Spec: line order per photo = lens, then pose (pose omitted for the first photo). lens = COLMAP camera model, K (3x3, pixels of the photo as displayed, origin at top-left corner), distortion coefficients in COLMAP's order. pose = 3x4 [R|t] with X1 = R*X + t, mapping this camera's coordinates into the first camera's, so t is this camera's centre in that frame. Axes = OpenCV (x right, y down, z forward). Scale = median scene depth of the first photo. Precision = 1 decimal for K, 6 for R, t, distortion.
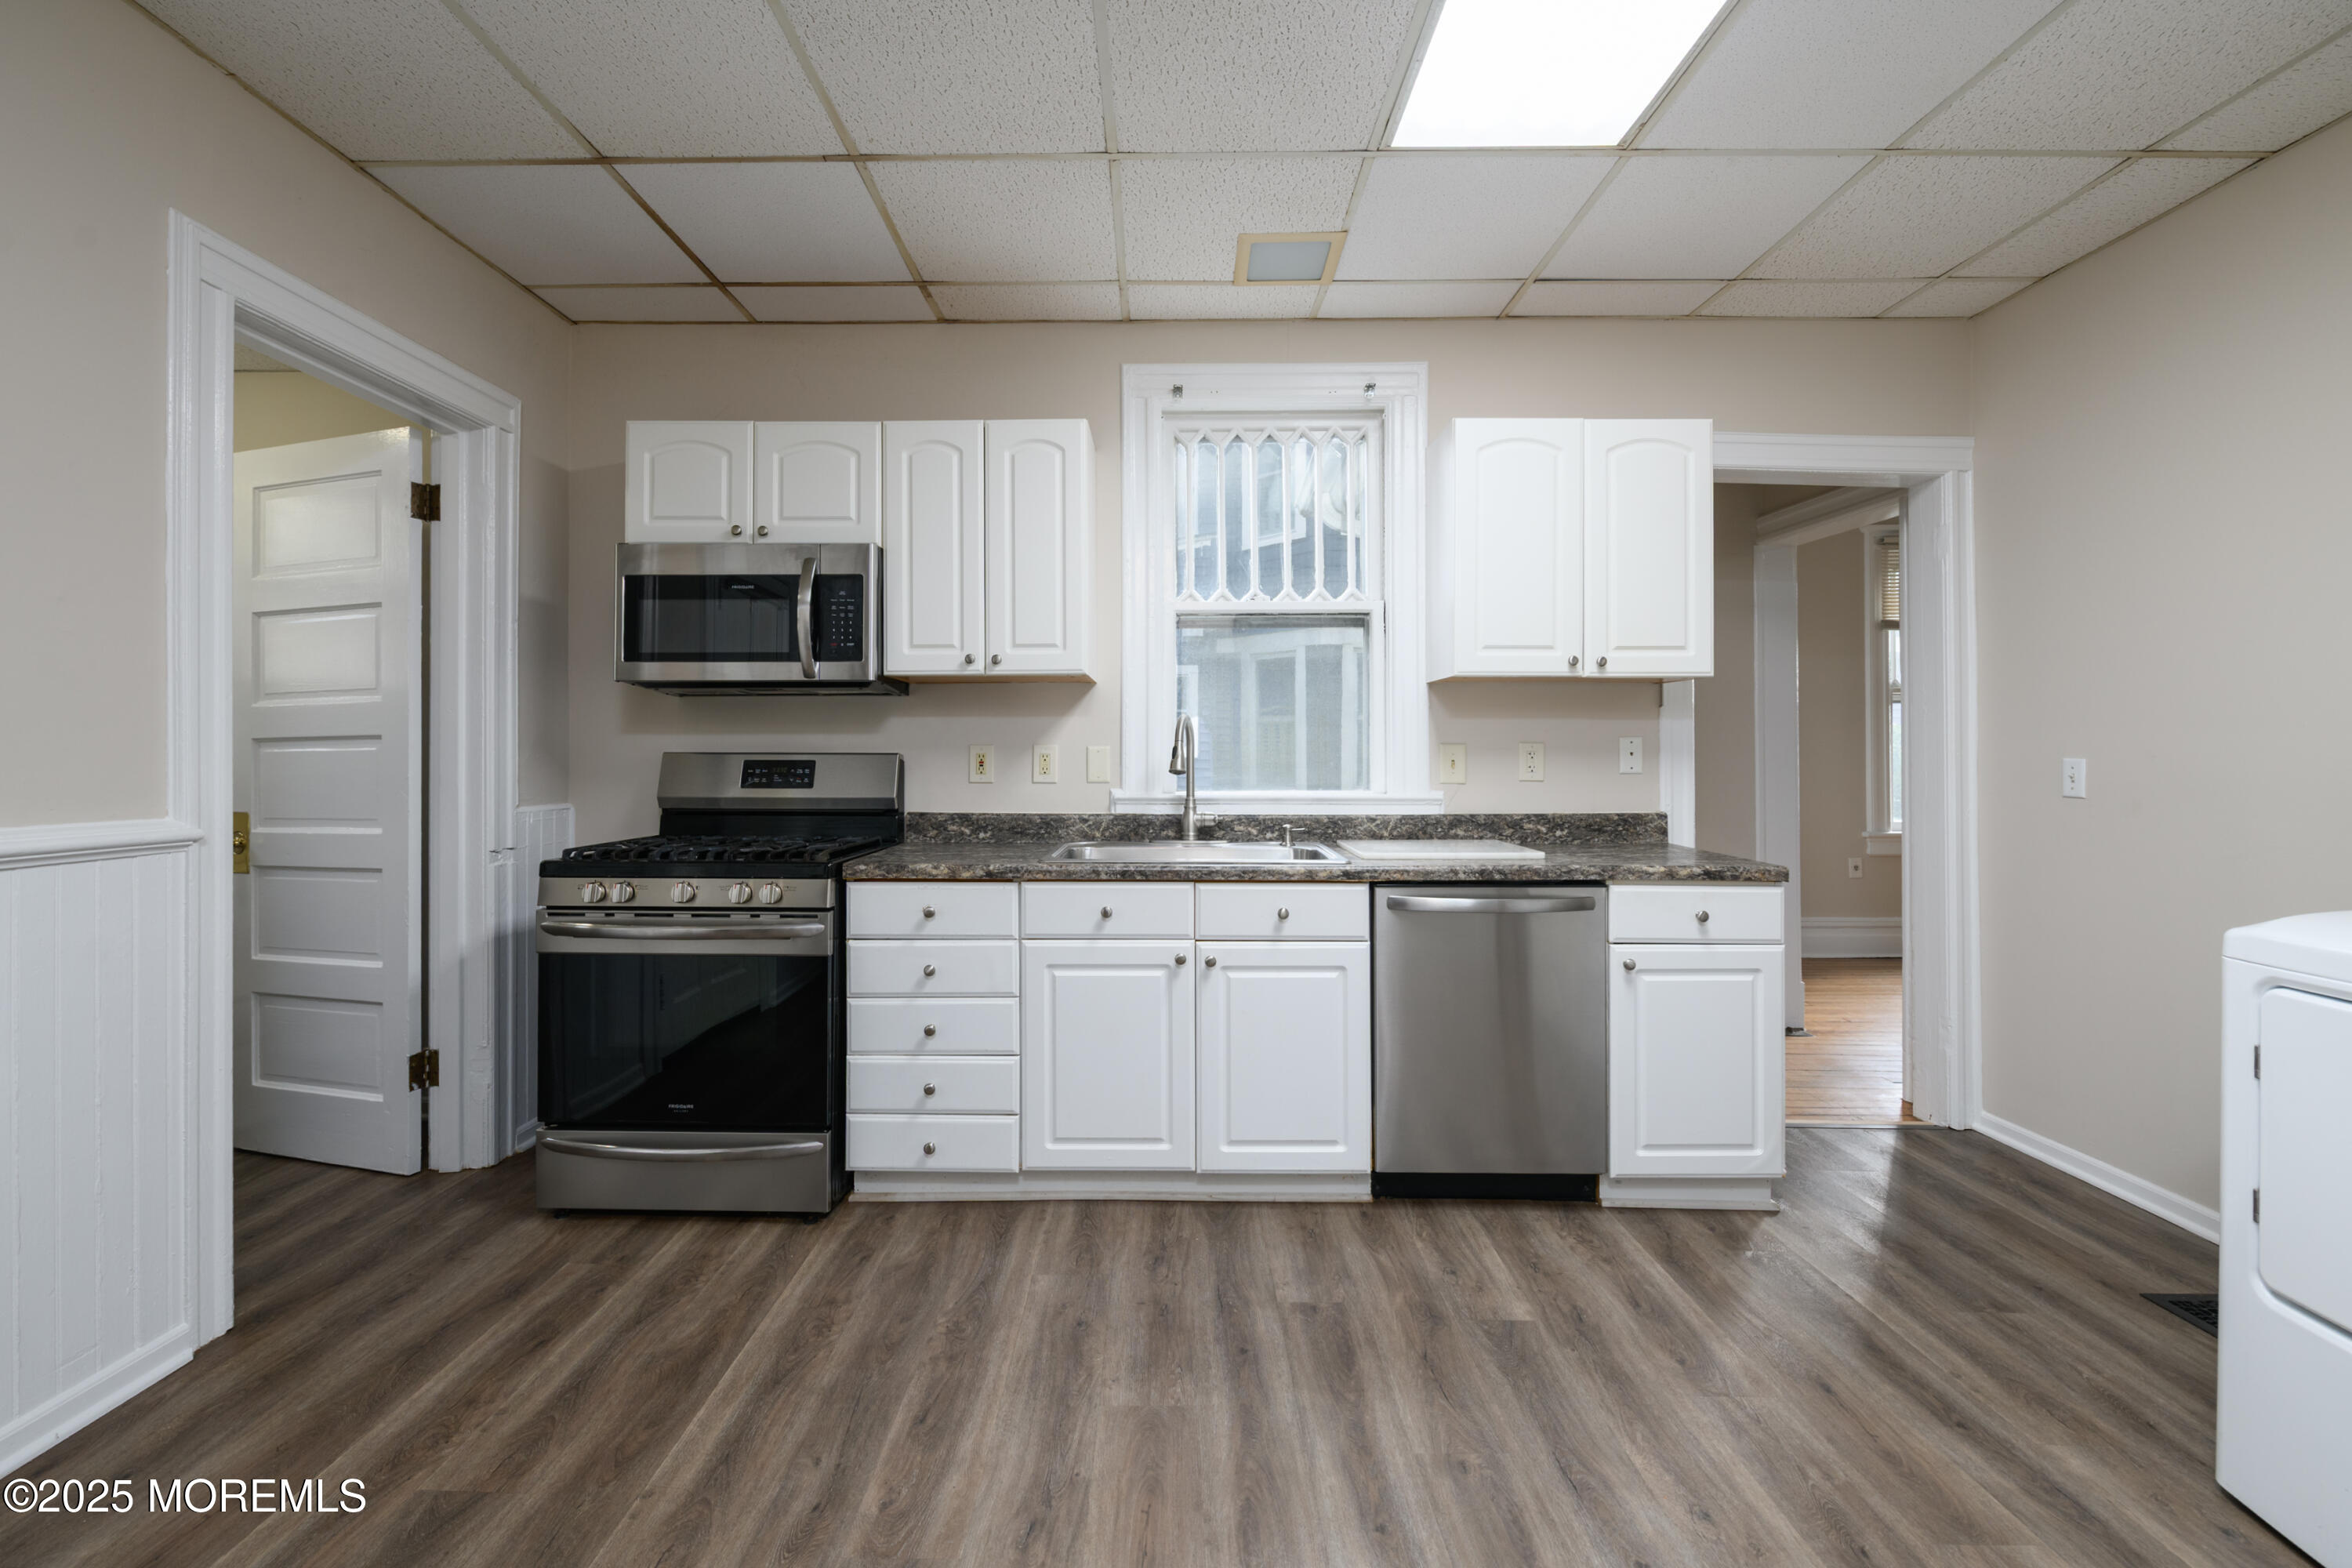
lens RADIAL K [[942.3, 0, 1167.9], [0, 942.3, 742.7], [0, 0, 1]] dist [0.000620, -0.002521]
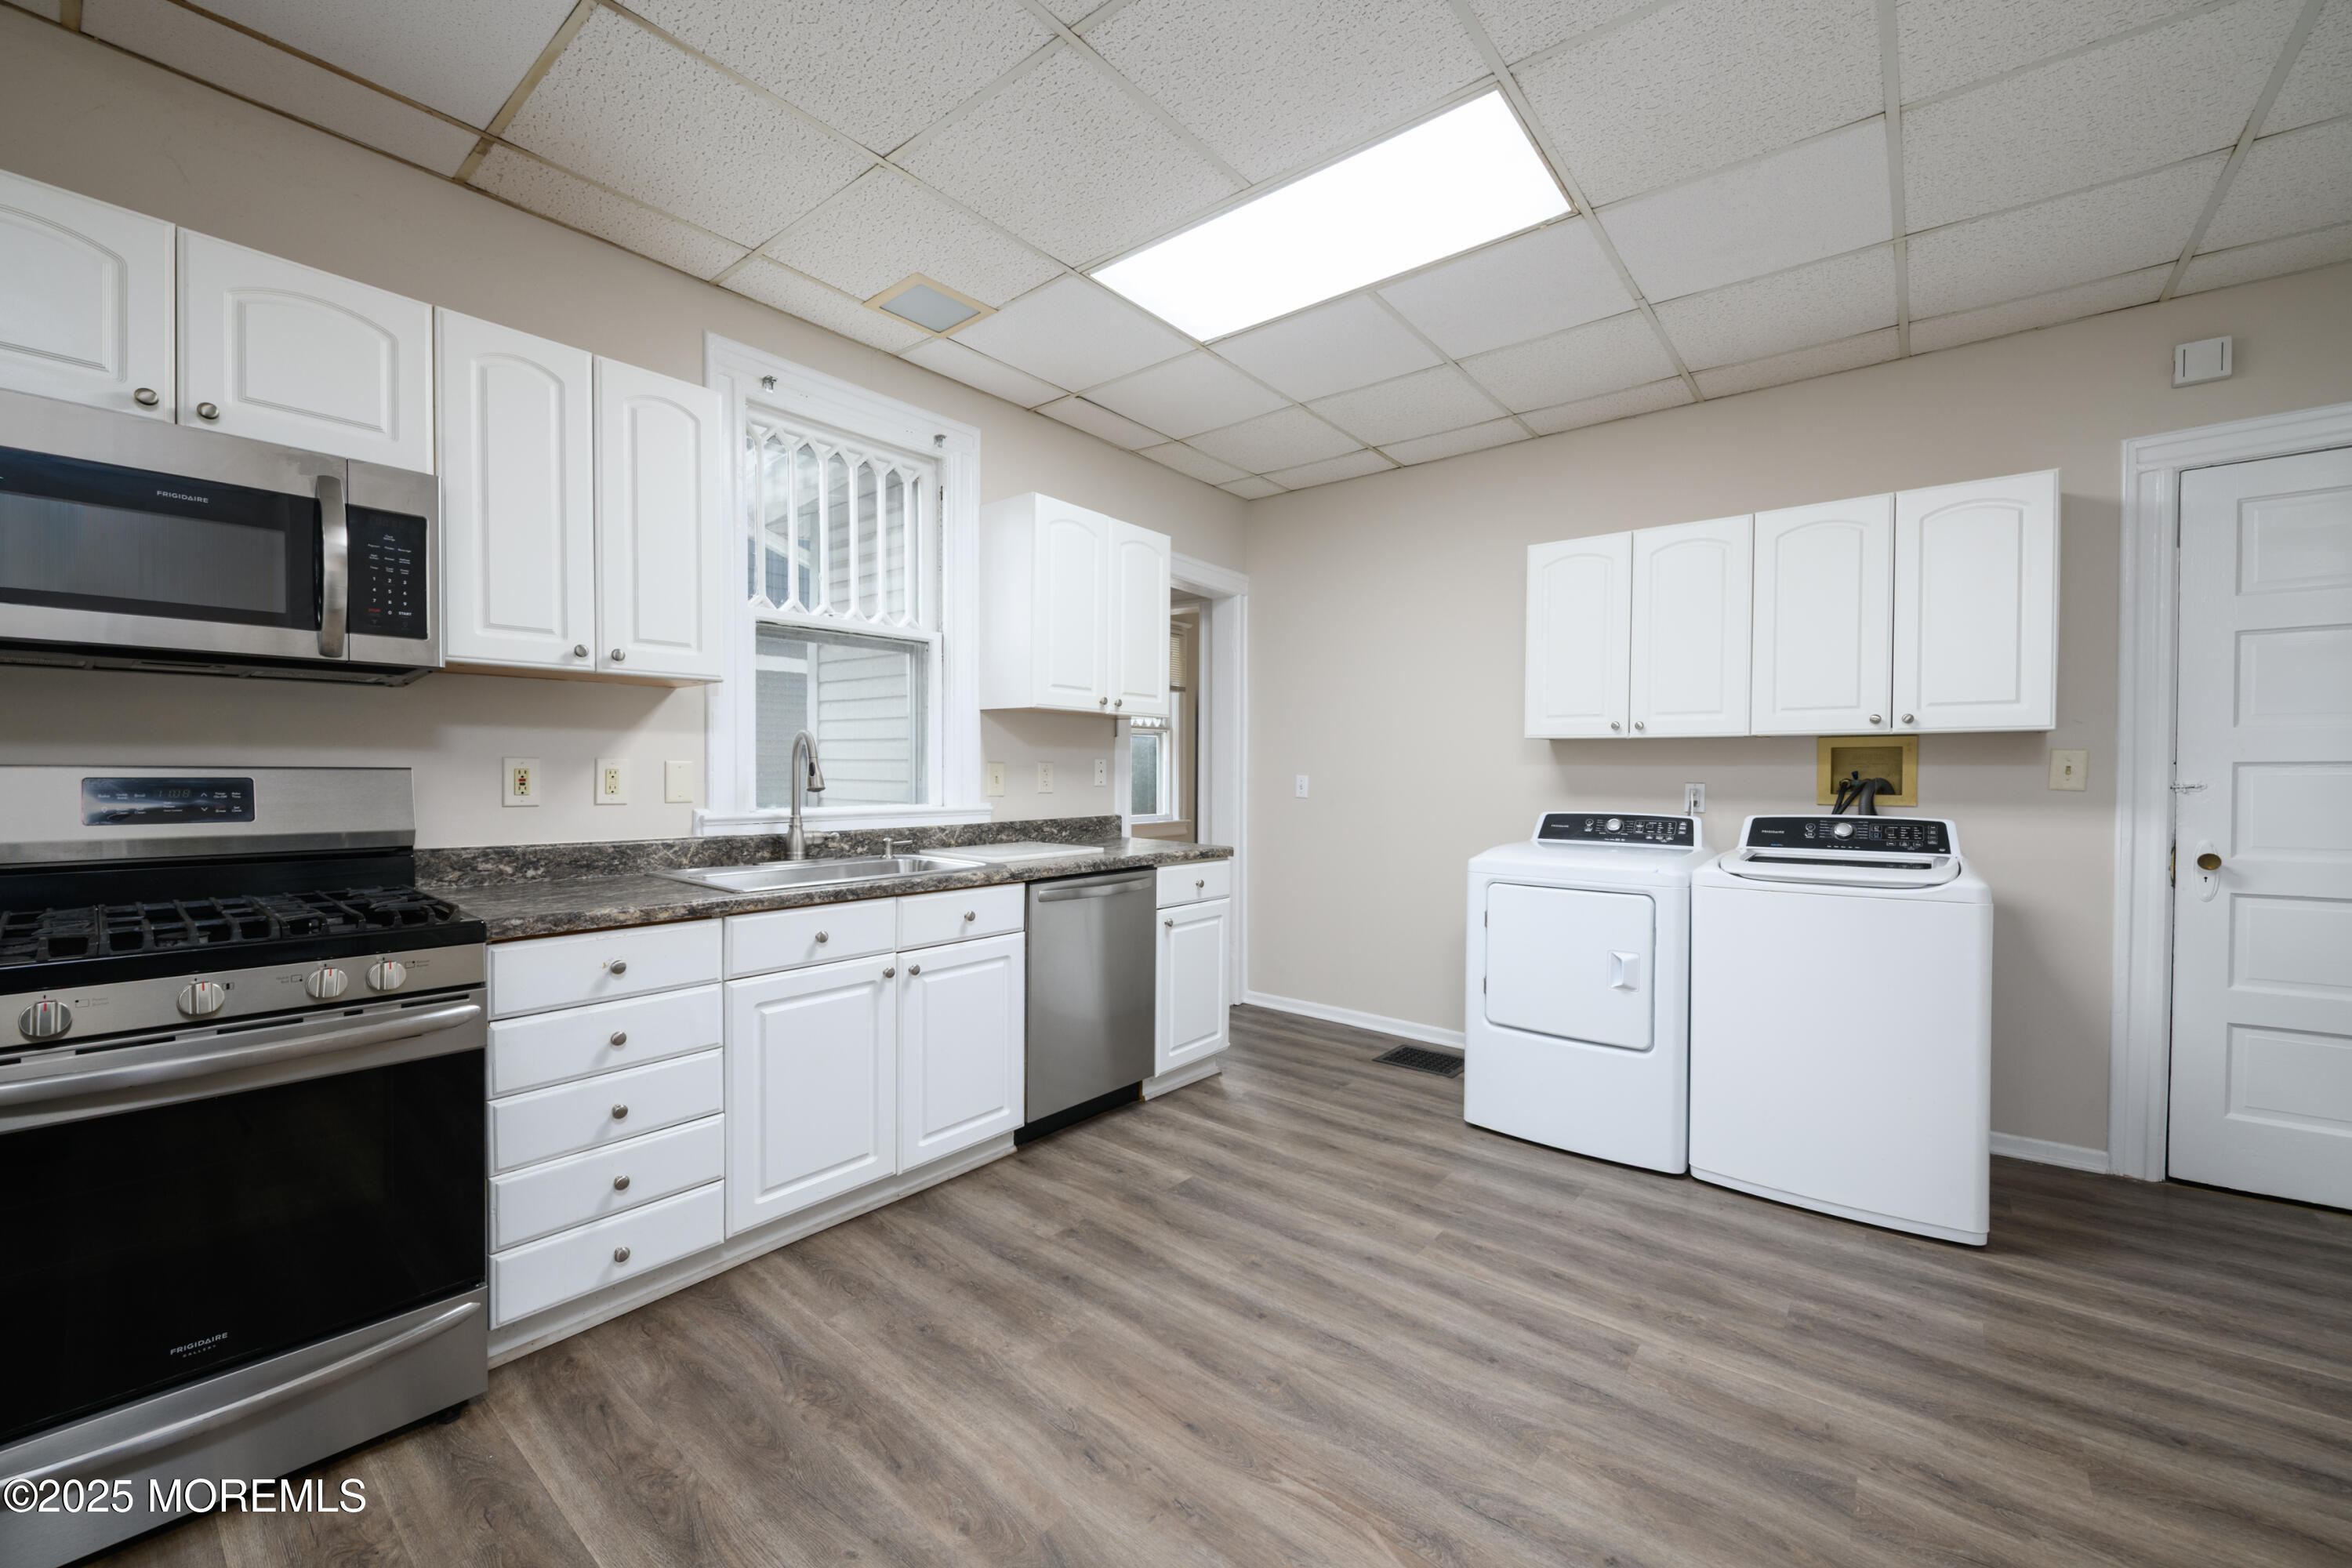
lens RADIAL K [[896.1, 0, 1168.2], [0, 896.1, 776.0], [0, 0, 1]] dist [0.000498, -0.003547]
pose [[0.643354, -0.001022, 0.765568, -0.526928], [-0.017032, 0.999732, 0.015648, -0.003915], [-0.765380, -0.023107, 0.643164, 0.144383]]
